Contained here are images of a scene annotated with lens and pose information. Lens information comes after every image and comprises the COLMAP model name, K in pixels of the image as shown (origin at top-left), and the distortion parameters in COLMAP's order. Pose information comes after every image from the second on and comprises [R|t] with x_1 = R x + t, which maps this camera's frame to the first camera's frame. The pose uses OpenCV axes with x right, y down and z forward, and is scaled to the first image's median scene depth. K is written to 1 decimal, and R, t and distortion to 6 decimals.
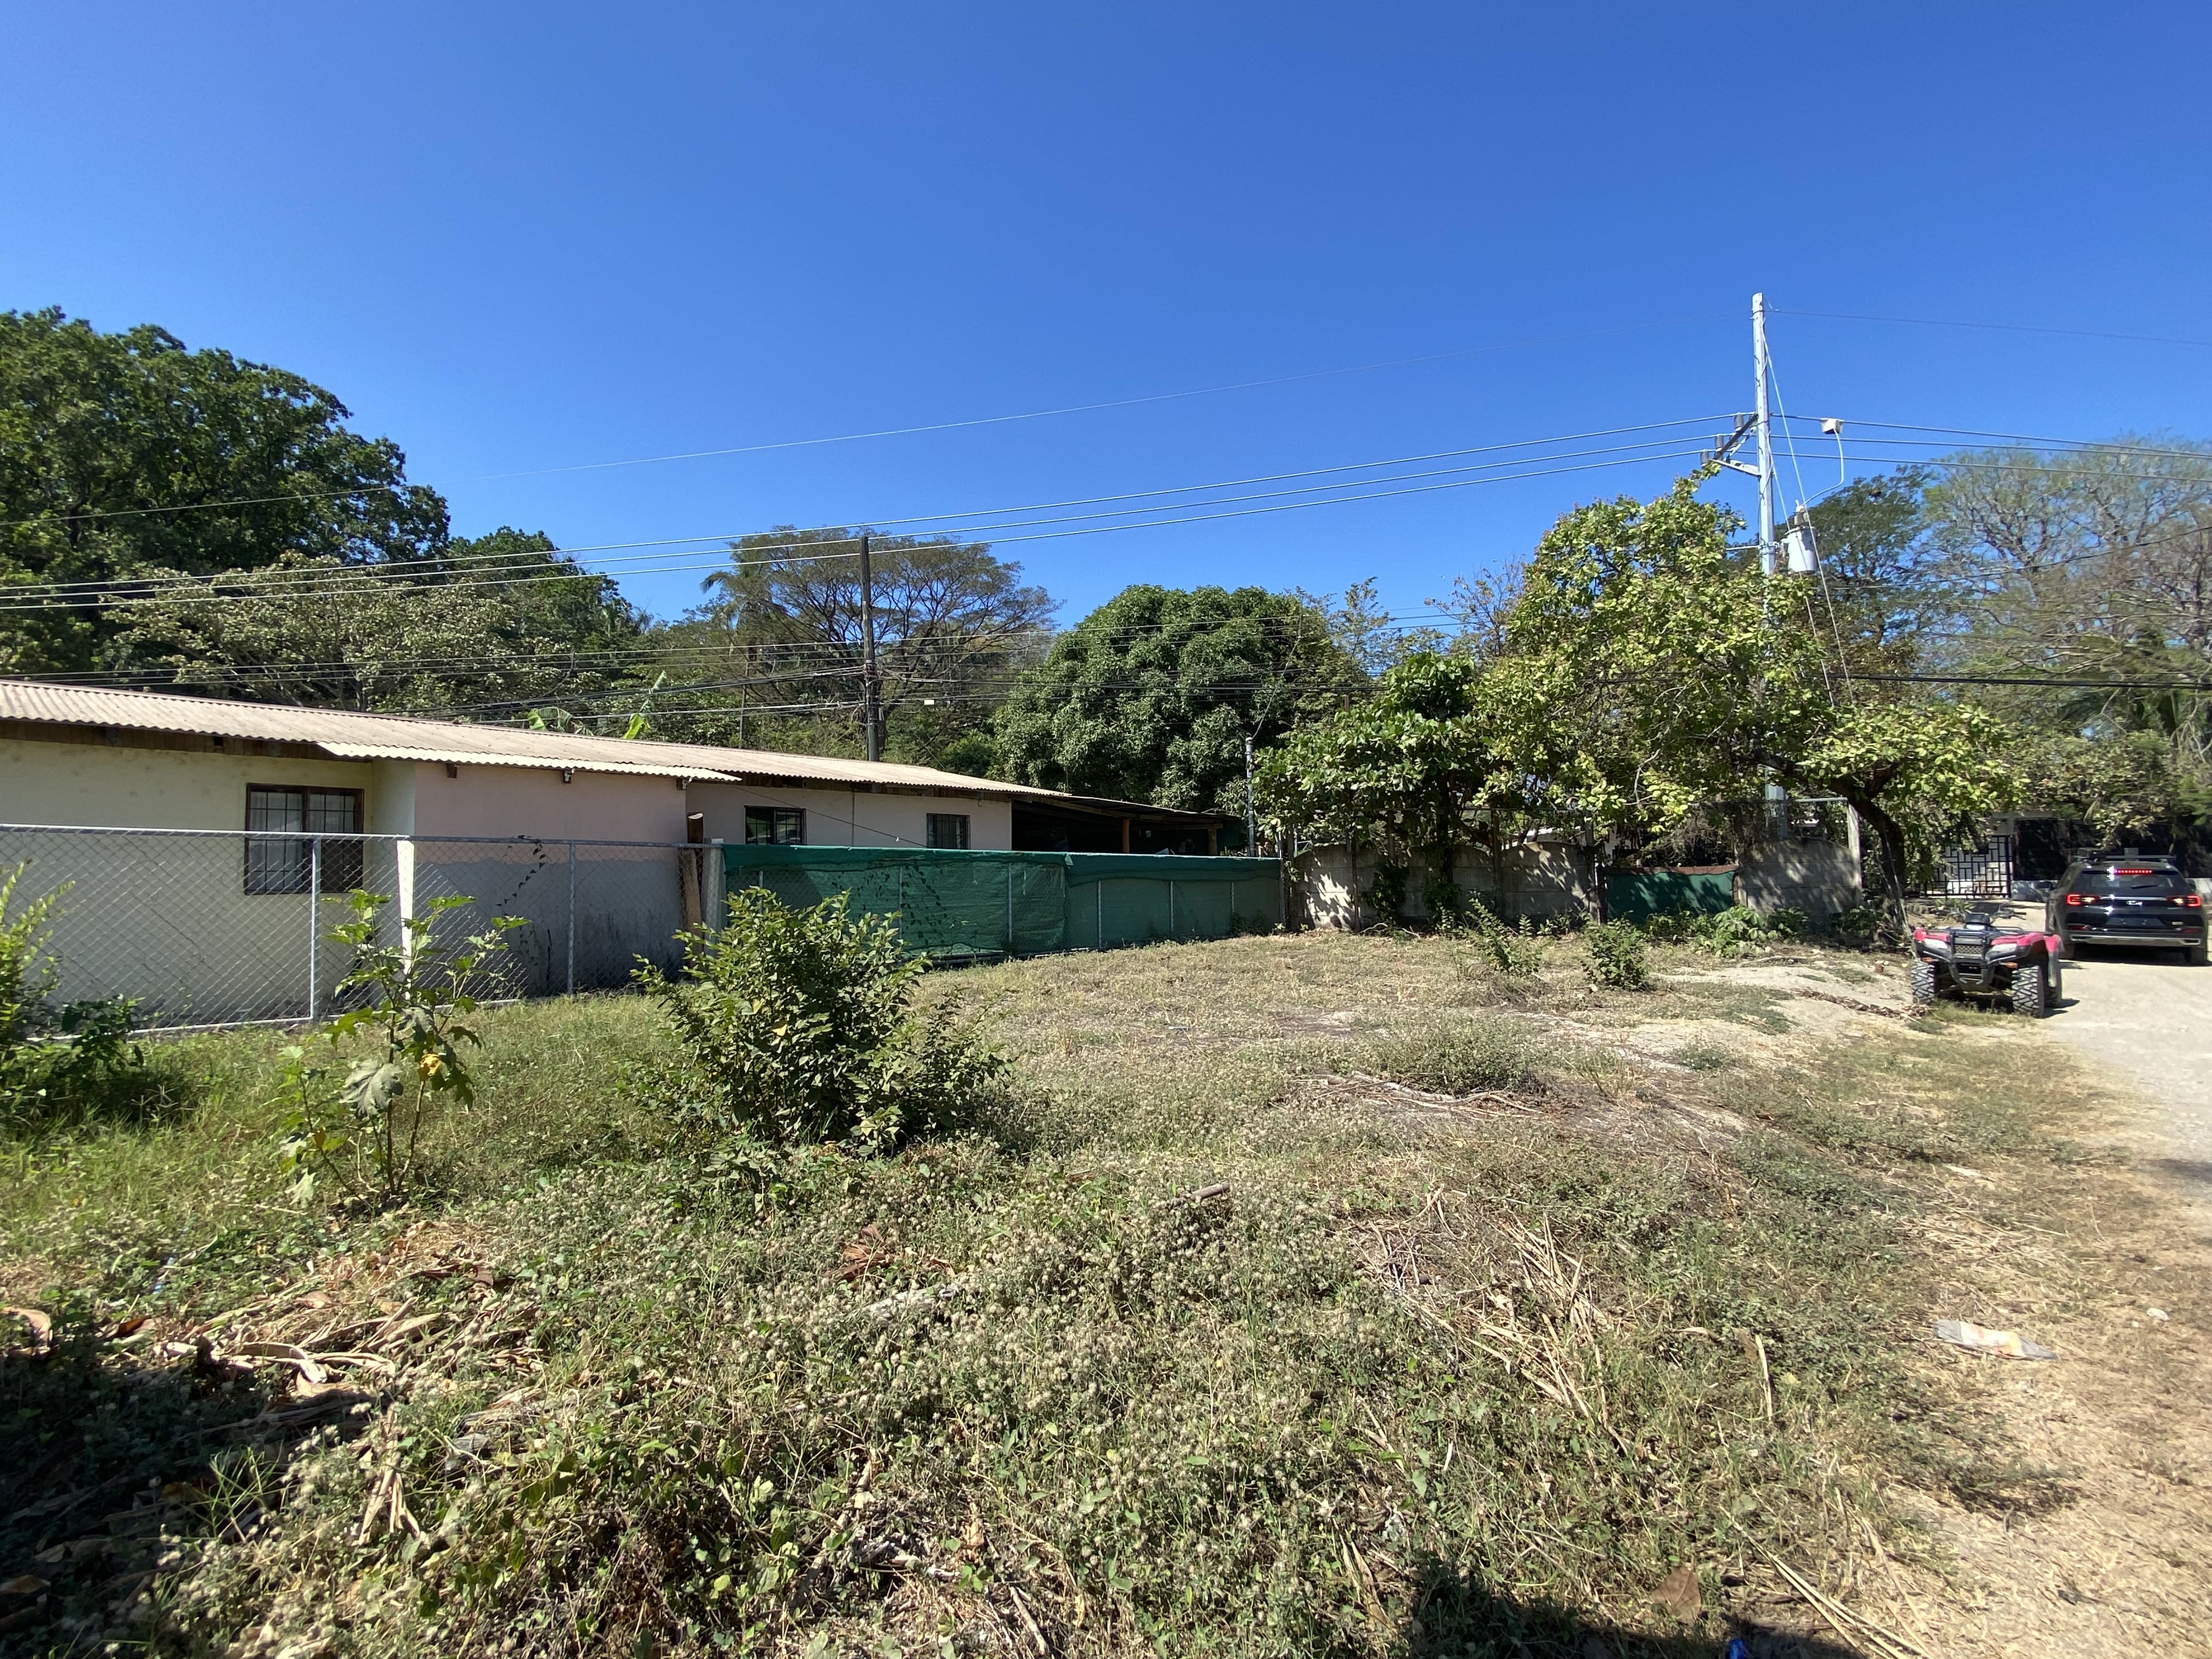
lens RADIAL K [[989.7, 0, 1106.0], [0, 989.7, 829.5], [0, 0, 1]] dist [0.051724, -0.036992]
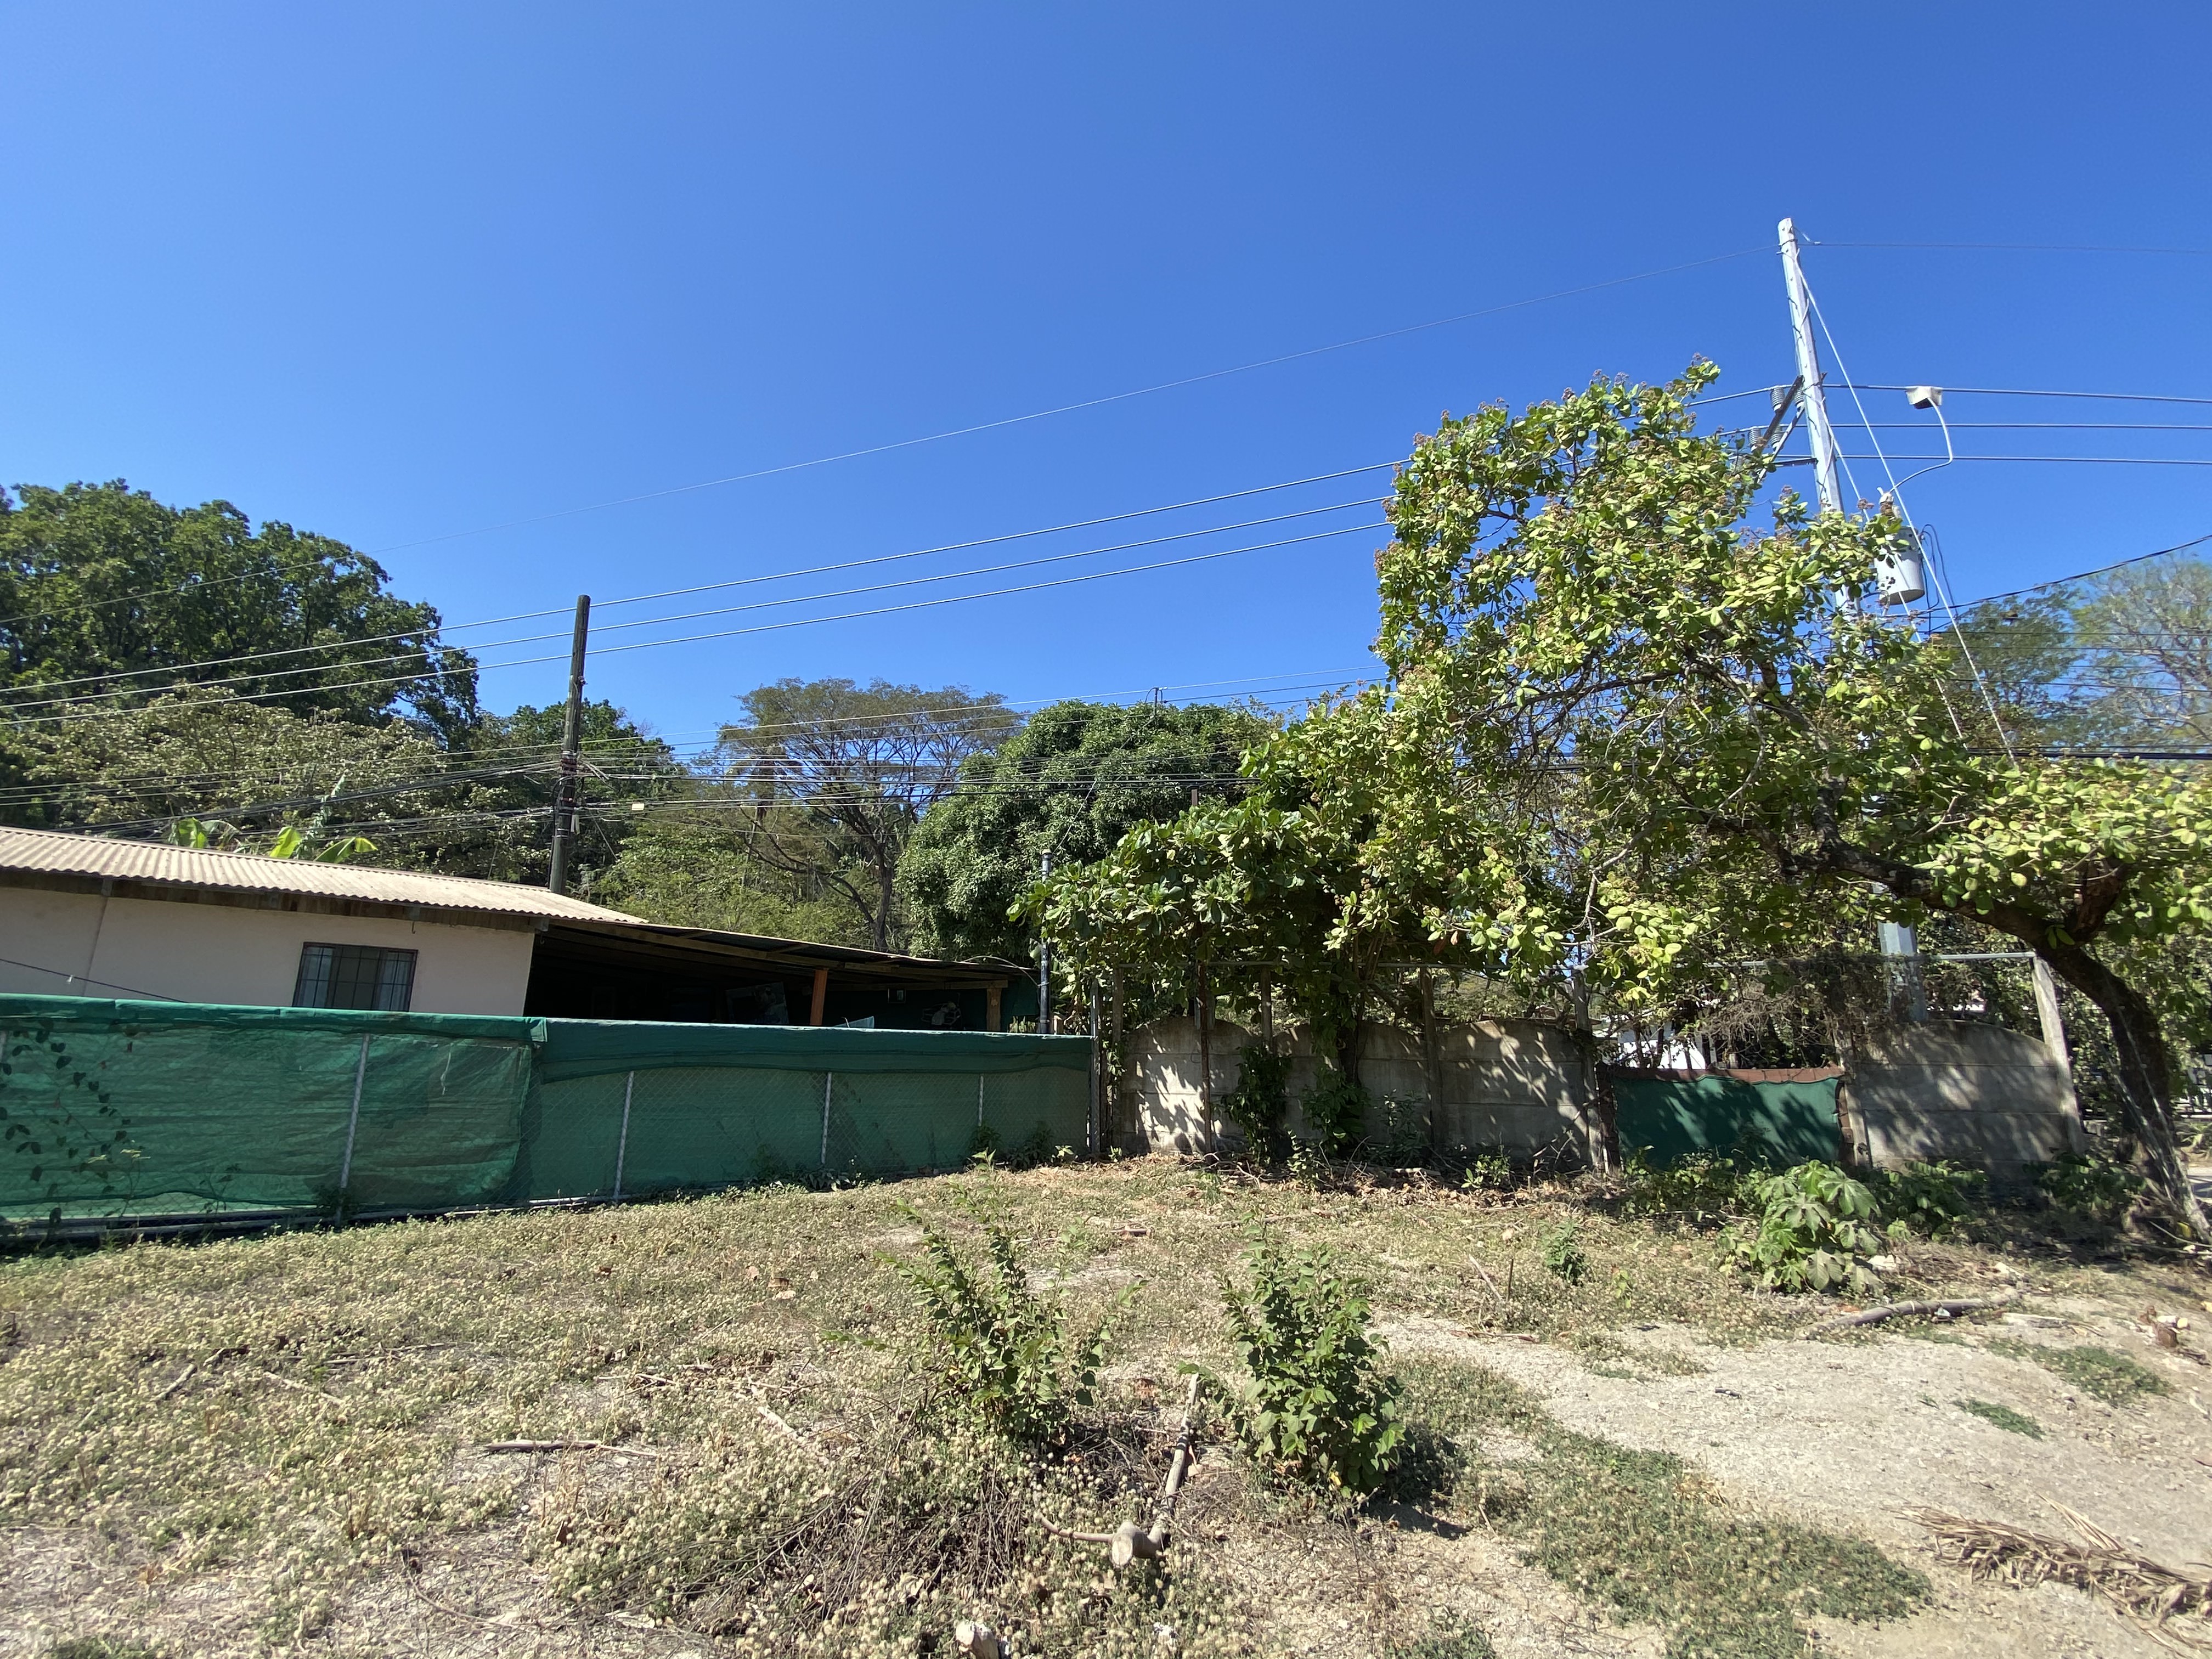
lens RADIAL K [[990.5, 0, 1106.0], [0, 990.5, 829.5], [0, 0, 1]] dist [0.032569, -0.026079]
pose [[0.994617, 0.002728, -0.103583, 0.165684], [-0.020843, 0.984489, -0.174205, 0.005224], [0.101501, 0.175426, 0.979246, 0.229947]]
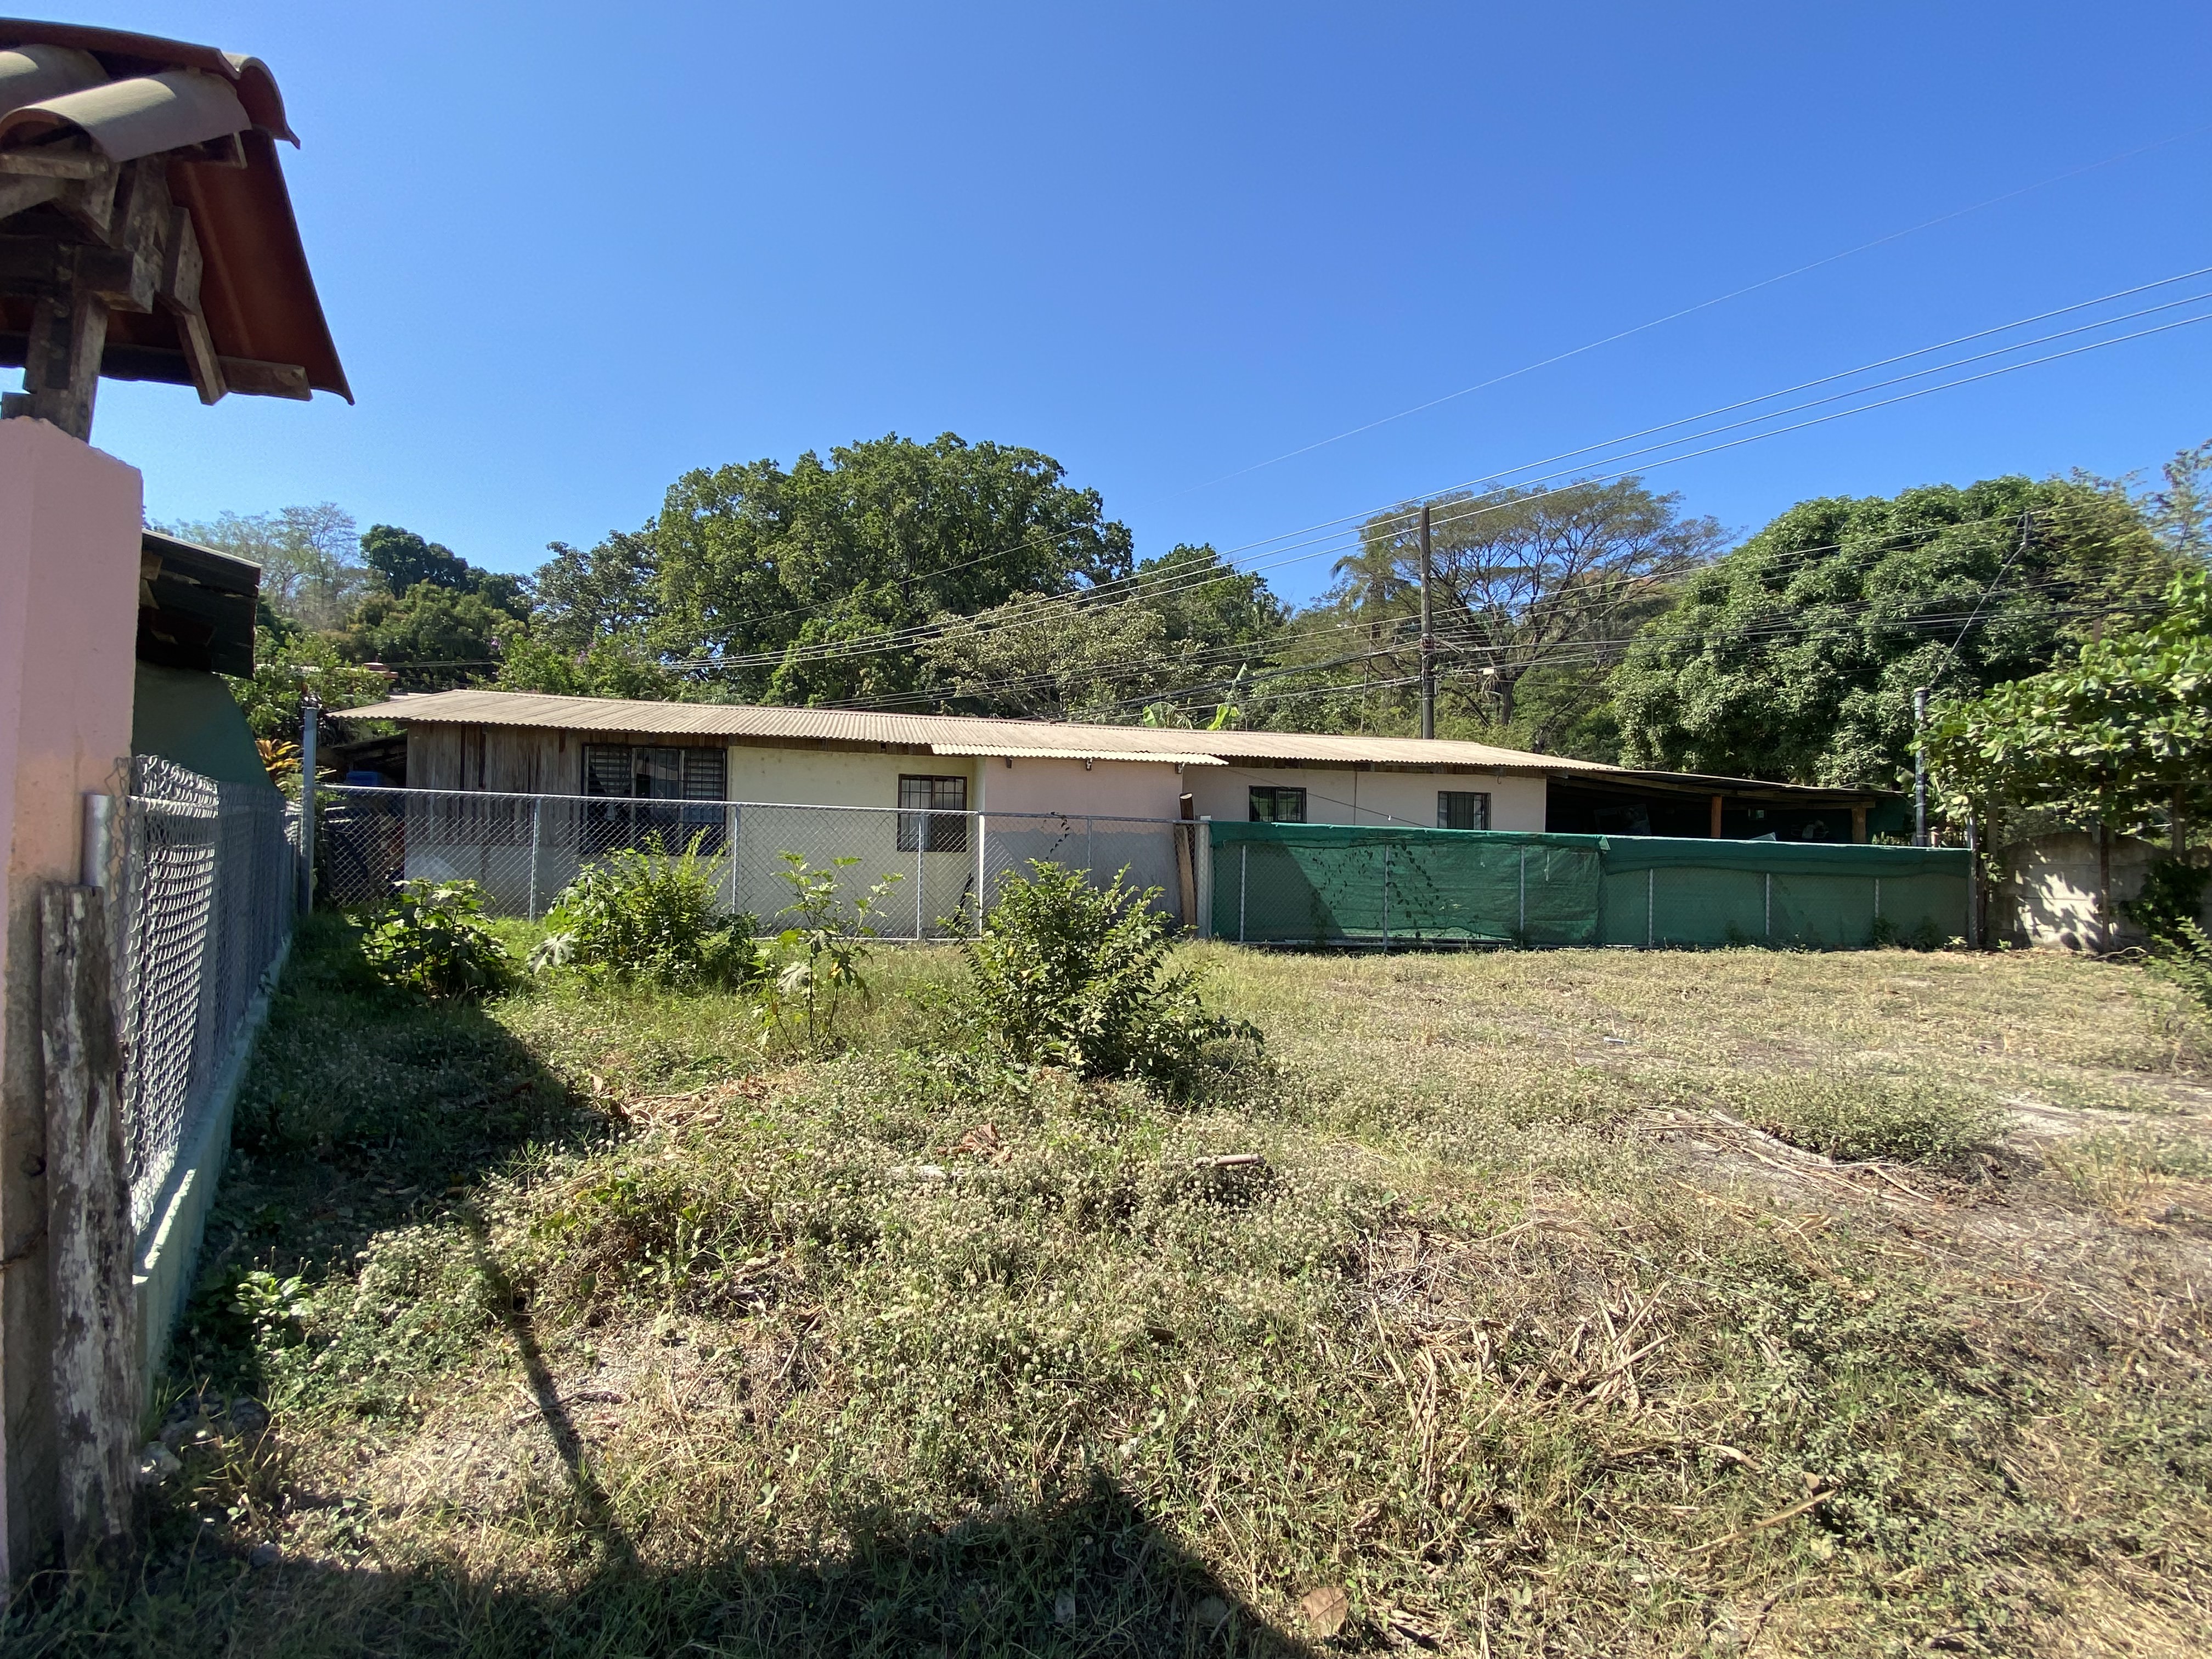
lens RADIAL K [[996.6, 0, 1106.0], [0, 996.6, 829.5], [0, 0, 1]] dist [0.075224, -0.053807]
pose [[0.810839, 0.019788, -0.584935, 0.065369], [-0.004989, 0.999626, 0.026901, -0.001996], [0.585248, -0.018894, 0.810634, 0.004532]]
